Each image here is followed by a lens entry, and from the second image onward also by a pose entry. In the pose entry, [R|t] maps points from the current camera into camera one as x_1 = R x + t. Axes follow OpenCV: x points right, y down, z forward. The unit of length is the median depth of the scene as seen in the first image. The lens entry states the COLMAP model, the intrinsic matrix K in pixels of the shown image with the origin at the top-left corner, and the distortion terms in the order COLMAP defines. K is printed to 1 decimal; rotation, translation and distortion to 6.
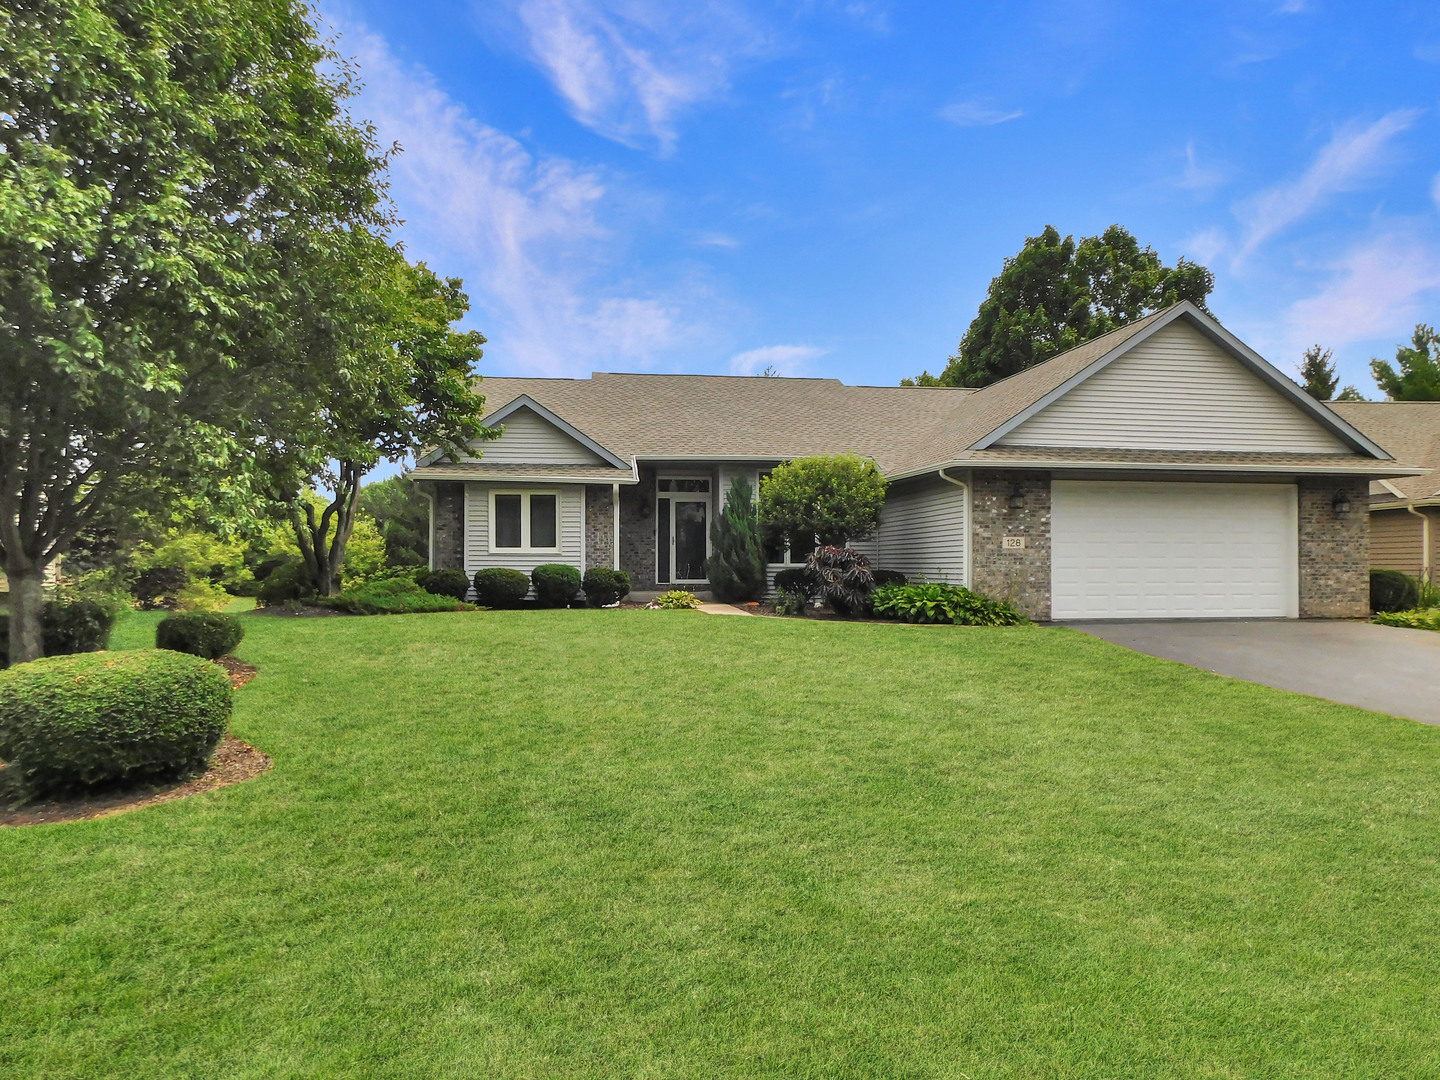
lens RADIAL K [[952.5, 0, 720.0], [0, 952.5, 540.0], [0, 0, 1]] dist [0.000204, 0.000719]
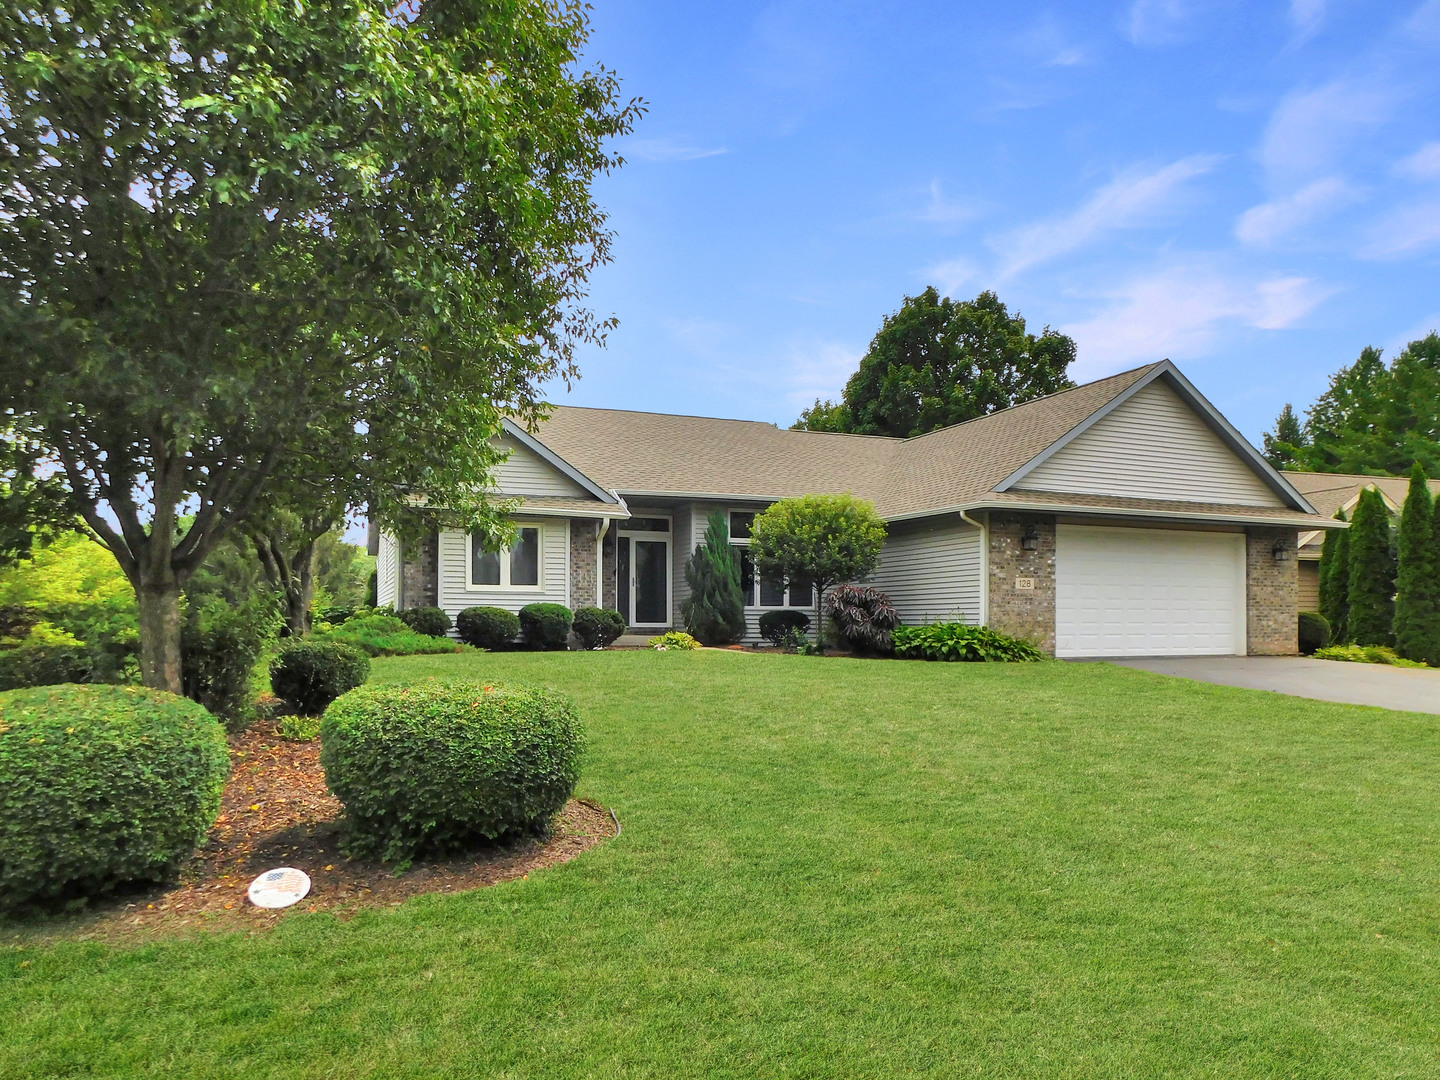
lens RADIAL K [[961.0, 0, 728.7], [0, 961.0, 608.0], [0, 0, 1]] dist [0.032152, 0.000299]
pose [[0.970248, 0.005412, 0.242053, -0.243271], [-0.008681, 0.999885, 0.012441, 0.018329], [-0.241958, -0.014172, 0.970183, 0.059840]]
